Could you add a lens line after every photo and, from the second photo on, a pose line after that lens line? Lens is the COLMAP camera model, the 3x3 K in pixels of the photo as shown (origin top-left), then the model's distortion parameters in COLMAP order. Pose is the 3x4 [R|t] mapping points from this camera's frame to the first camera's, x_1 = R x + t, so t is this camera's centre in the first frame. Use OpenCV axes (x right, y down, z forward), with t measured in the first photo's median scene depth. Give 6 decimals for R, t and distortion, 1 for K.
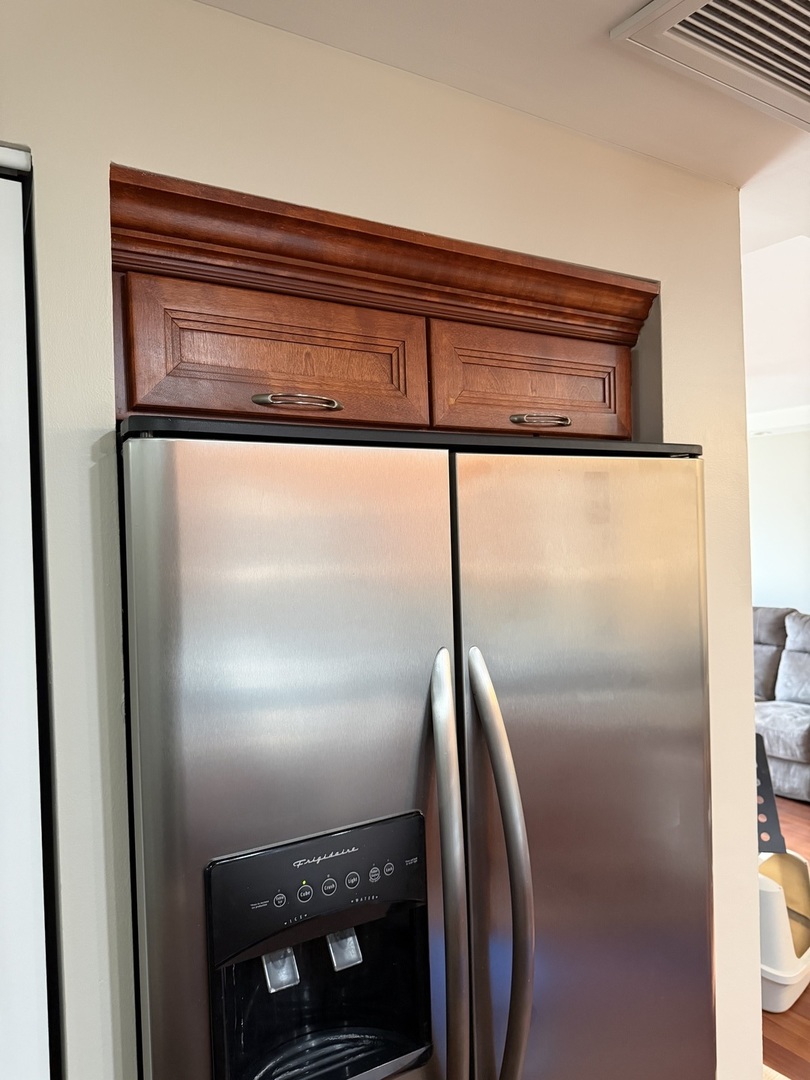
lens RADIAL K [[754.0, 0, 408.9], [0, 754.0, 551.2], [0, 0, 1]] dist [0.038607, -0.054278]
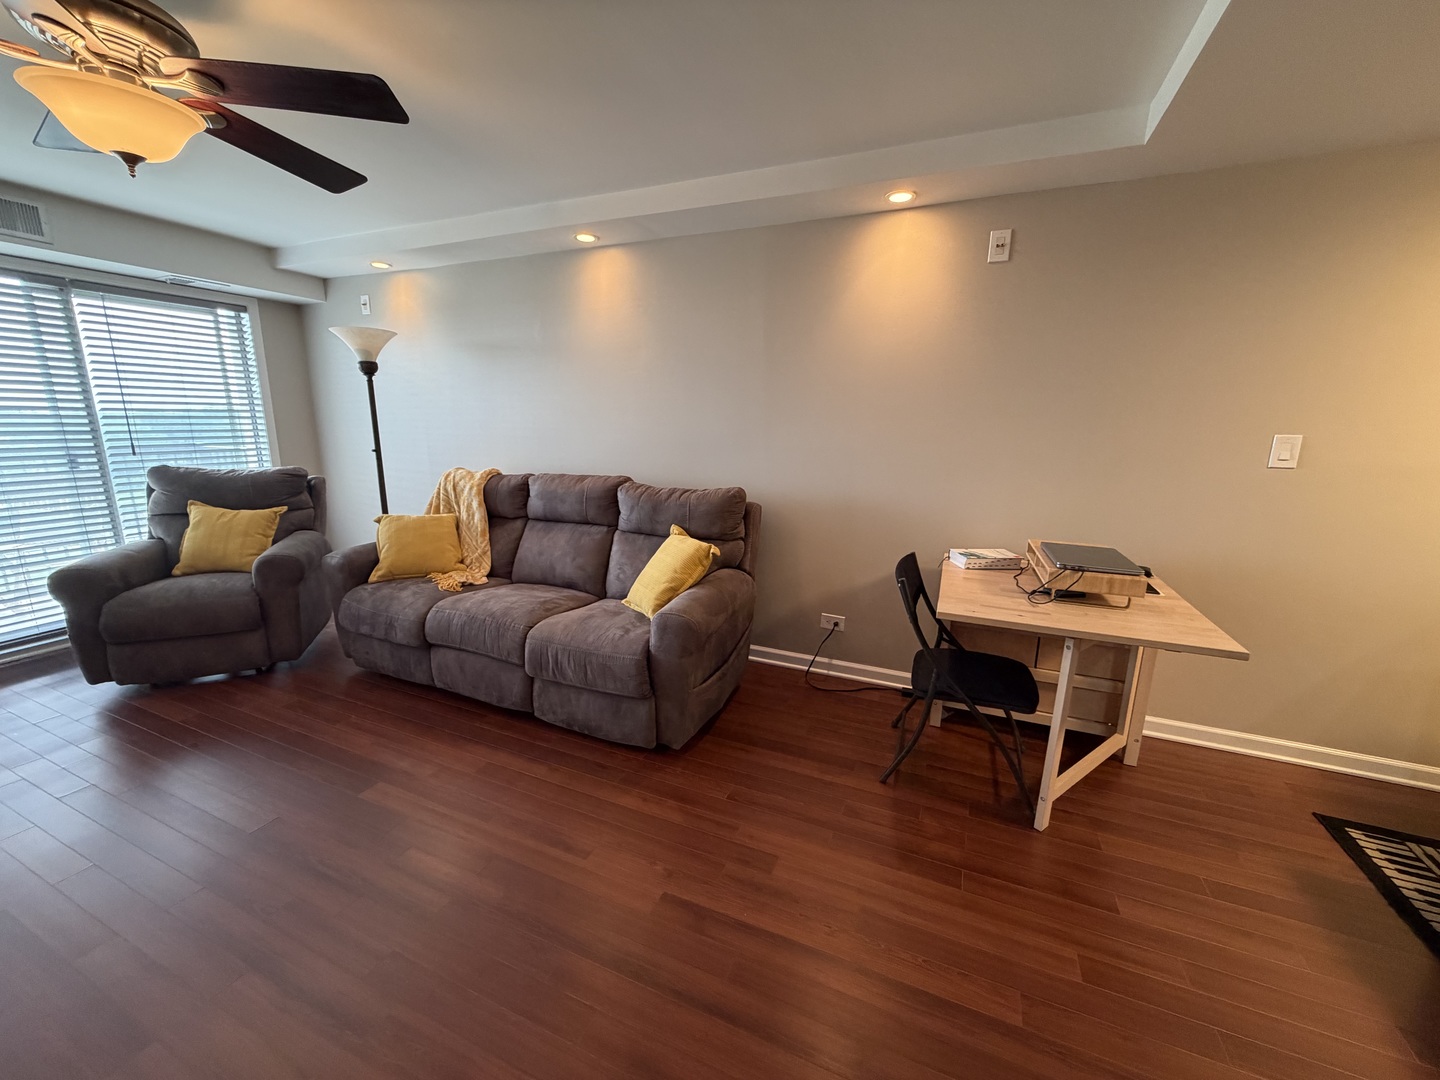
lens RADIAL K [[575.4, 0, 719.7], [0, 575.4, 544.1], [0, 0, 1]] dist [0.004372, -0.000744]
pose [[0.820671, -0.089733, 0.564311, 0.981821], [-0.018717, 0.982840, 0.183505, 0.134077], [-0.571094, -0.161160, 0.804909, 1.839455]]
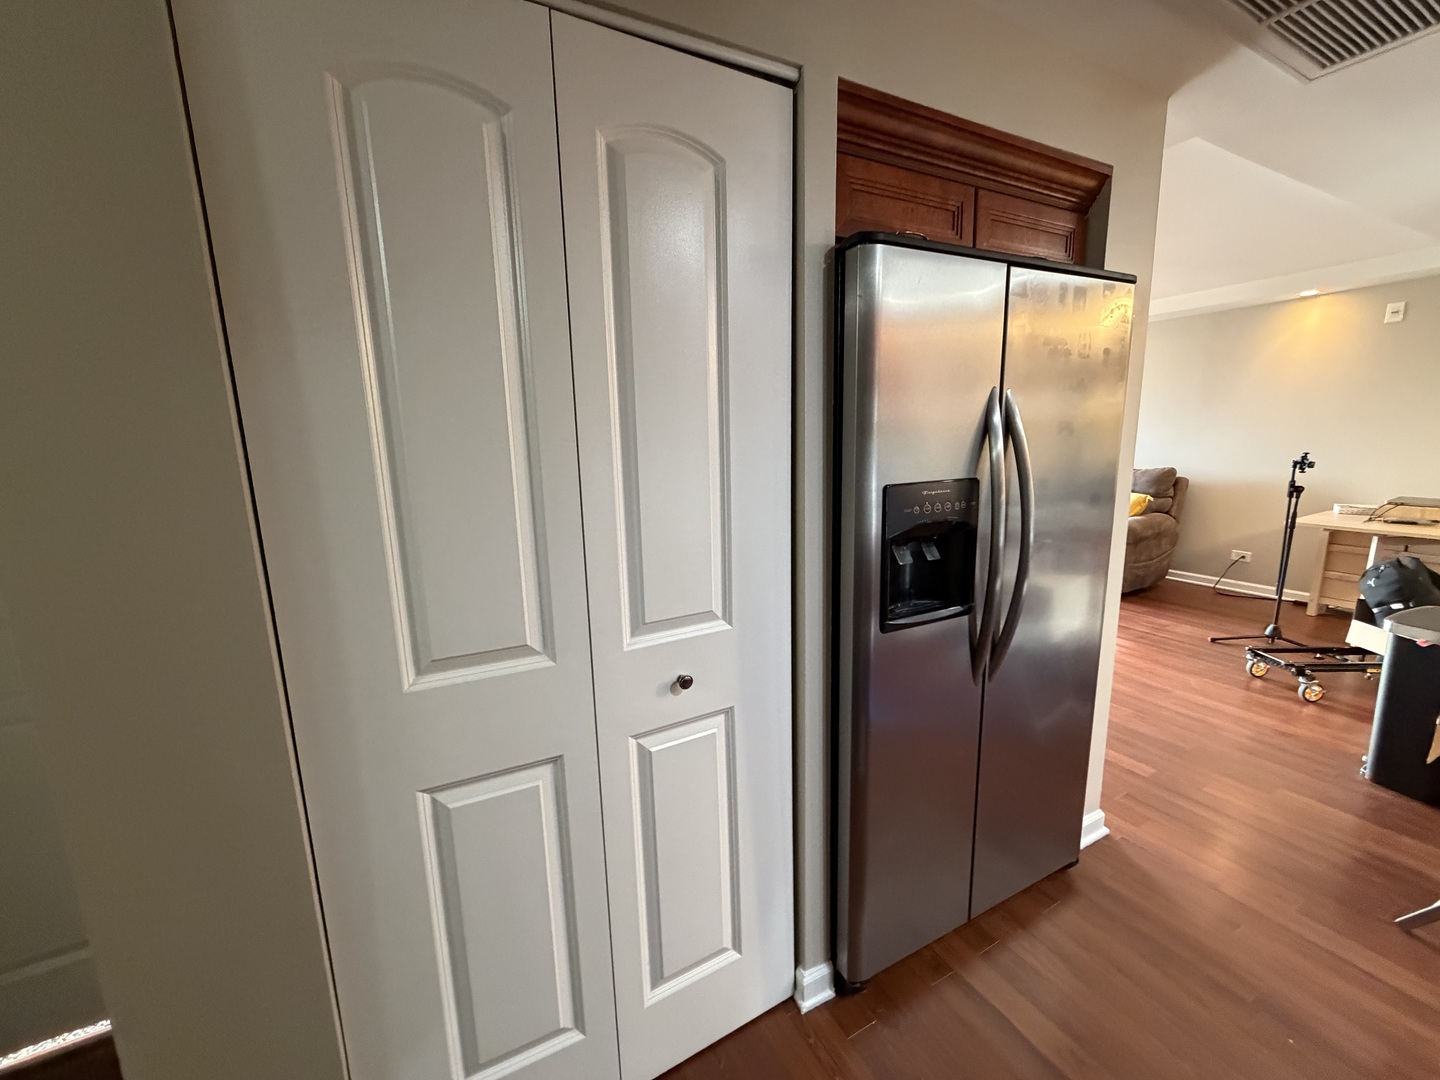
lens RADIAL K [[575.4, 0, 723.8], [0, 575.4, 538.2], [0, 0, 1]] dist [0.004372, -0.000744]
pose [[0.998497, 0.014352, -0.052900, -0.385190], [-0.005904, 0.987658, 0.156514, 0.207680], [0.054493, -0.155966, 0.986258, -0.301607]]
